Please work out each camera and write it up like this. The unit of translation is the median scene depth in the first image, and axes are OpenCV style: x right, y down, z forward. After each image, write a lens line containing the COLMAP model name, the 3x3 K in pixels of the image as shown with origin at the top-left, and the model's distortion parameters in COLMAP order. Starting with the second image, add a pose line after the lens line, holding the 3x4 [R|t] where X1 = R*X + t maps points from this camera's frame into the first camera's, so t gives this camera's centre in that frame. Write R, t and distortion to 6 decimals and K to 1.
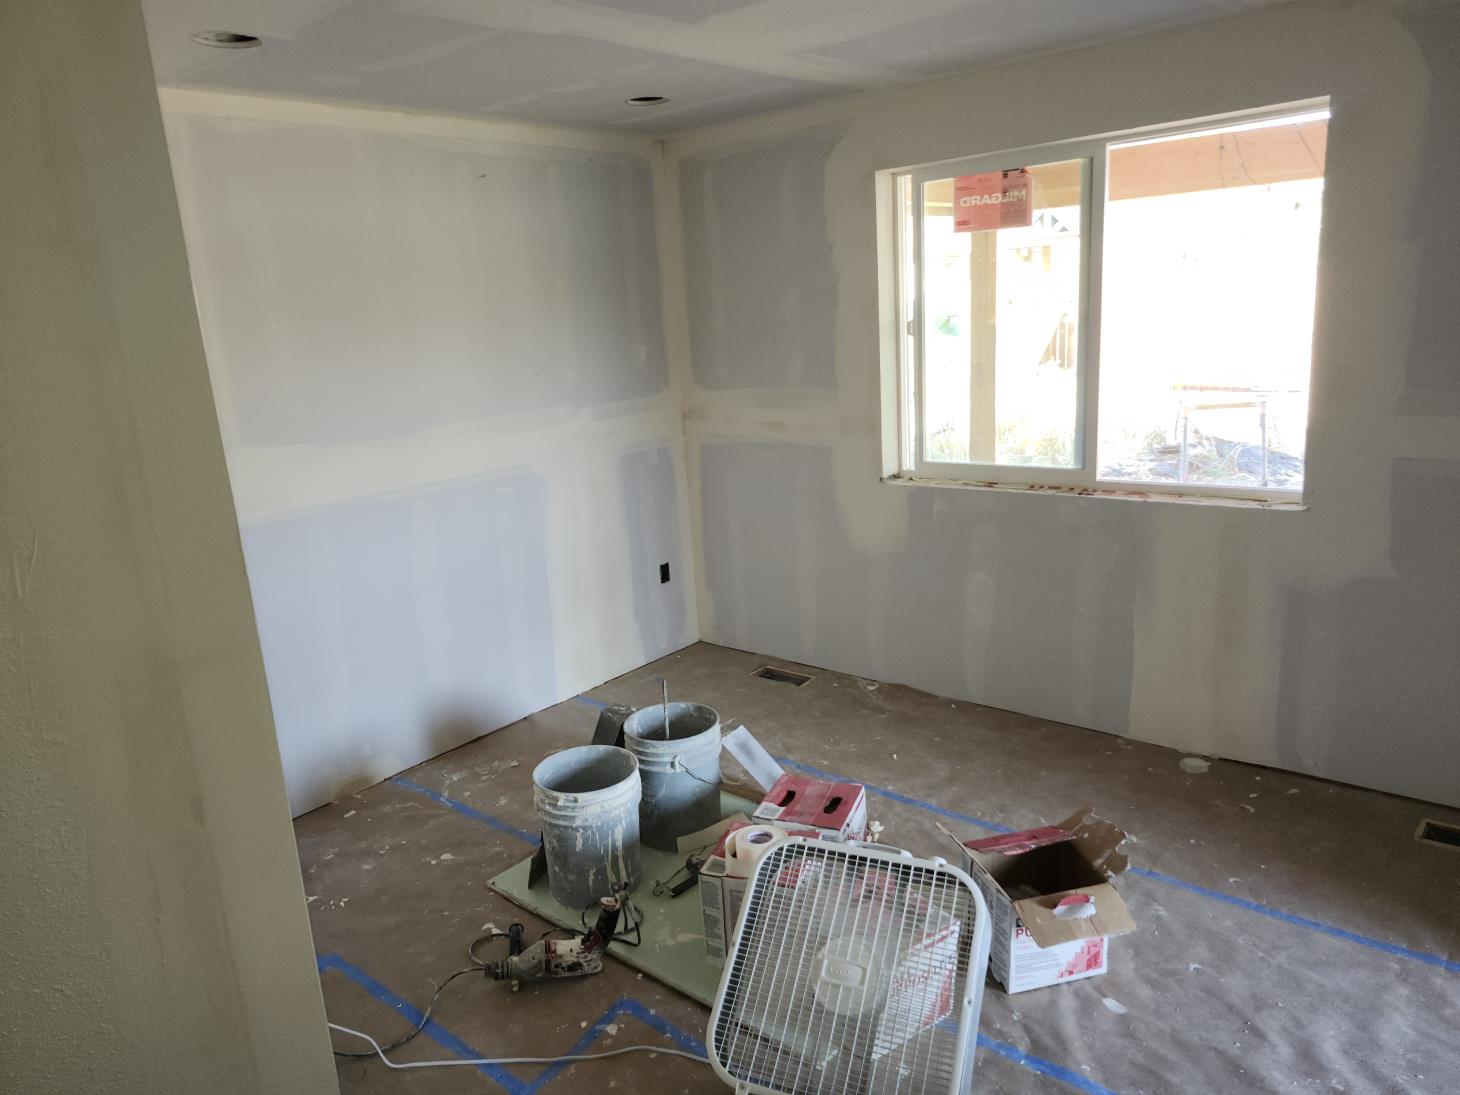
lens RADIAL K [[1014.9, 0, 730.0], [0, 1014.9, 547.5], [0, 0, 1]] dist [0.075673, -0.061459]
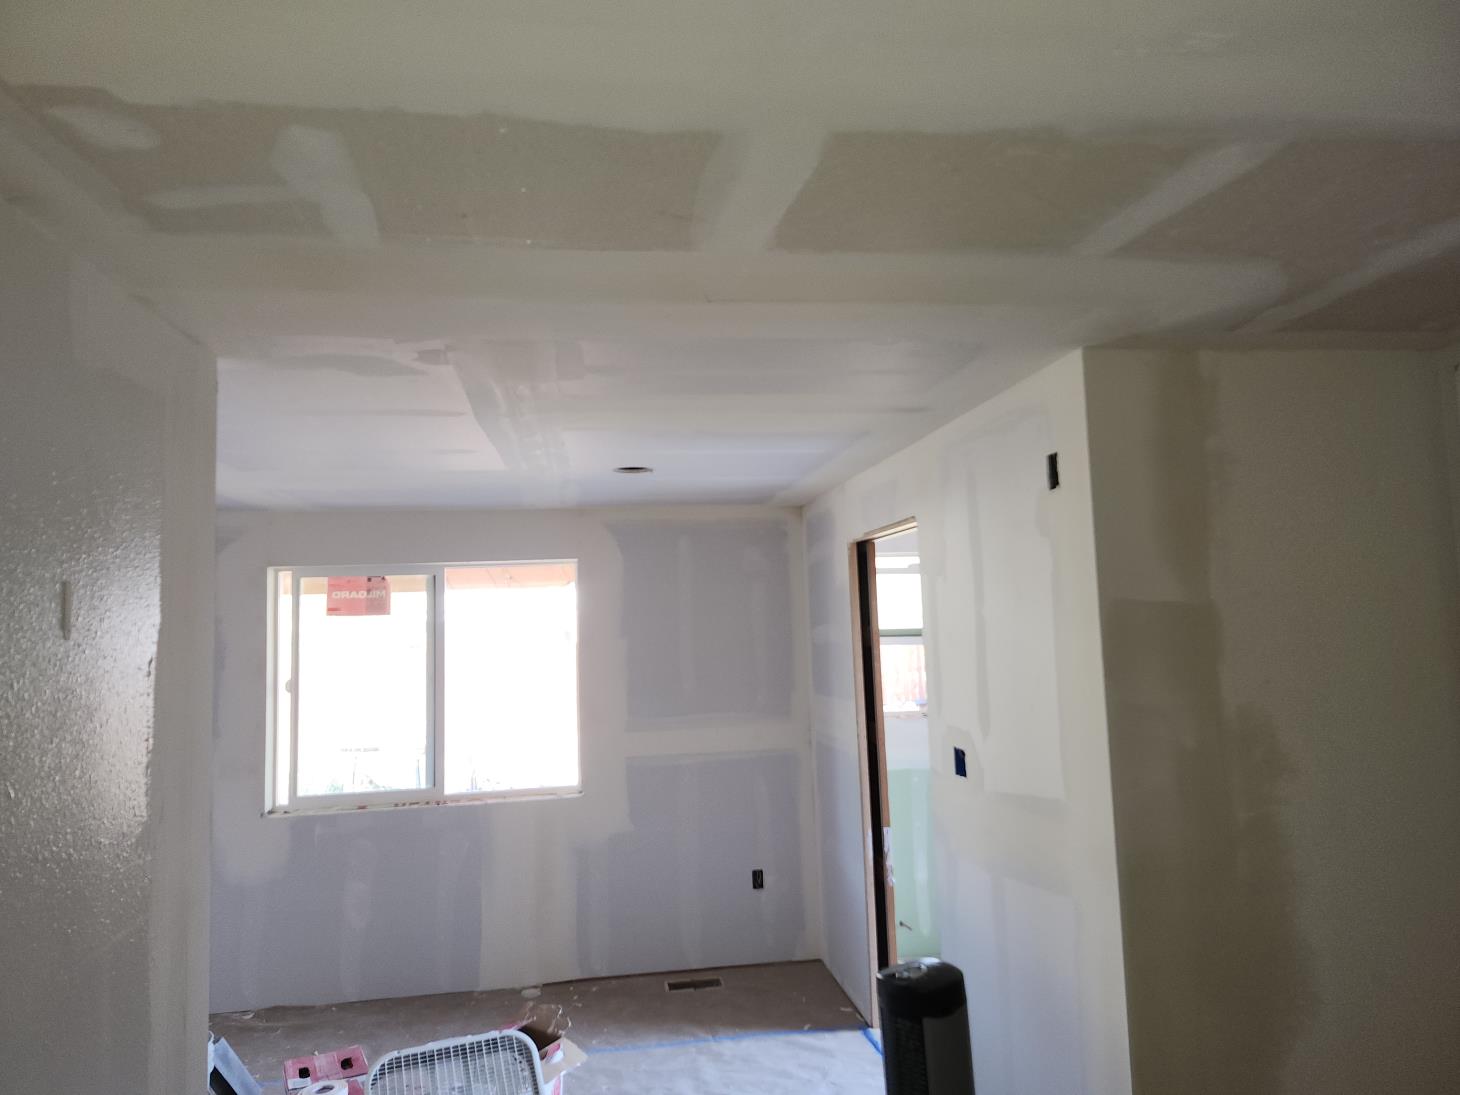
lens RADIAL K [[1014.9, 0, 730.0], [0, 1014.9, 547.5], [0, 0, 1]] dist [0.075673, -0.061459]
pose [[0.645238, 0.112002, 0.755727, -0.480837], [0.173256, 0.941971, -0.287529, 0.085747], [-0.744077, 0.316458, 0.588391, -0.209120]]
